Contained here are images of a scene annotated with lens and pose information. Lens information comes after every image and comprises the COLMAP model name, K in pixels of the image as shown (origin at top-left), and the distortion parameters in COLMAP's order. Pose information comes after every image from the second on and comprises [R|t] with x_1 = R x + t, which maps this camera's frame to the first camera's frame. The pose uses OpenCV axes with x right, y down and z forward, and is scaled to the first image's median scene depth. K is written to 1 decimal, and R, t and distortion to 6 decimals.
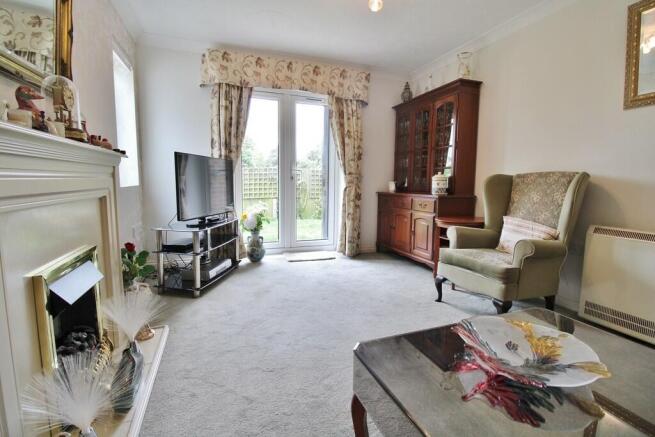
lens RADIAL K [[309.3, 0, 325.9], [0, 309.3, 213.3], [0, 0, 1]] dist [0.002802, -0.000929]
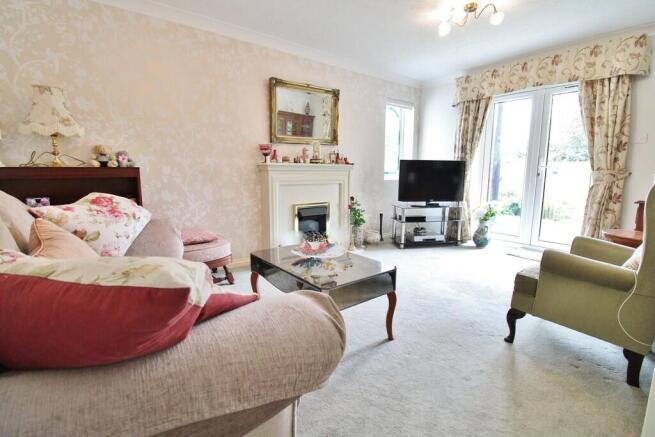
lens RADIAL K [[309.3, 0, 326.1], [0, 309.3, 217.0], [0, 0, 1]] dist [0.002802, -0.000929]
pose [[0.308390, 0.129912, -0.942347, 0.718969], [-0.104168, 0.989285, 0.102293, -0.013722], [0.945539, 0.066616, 0.318618, 0.074075]]
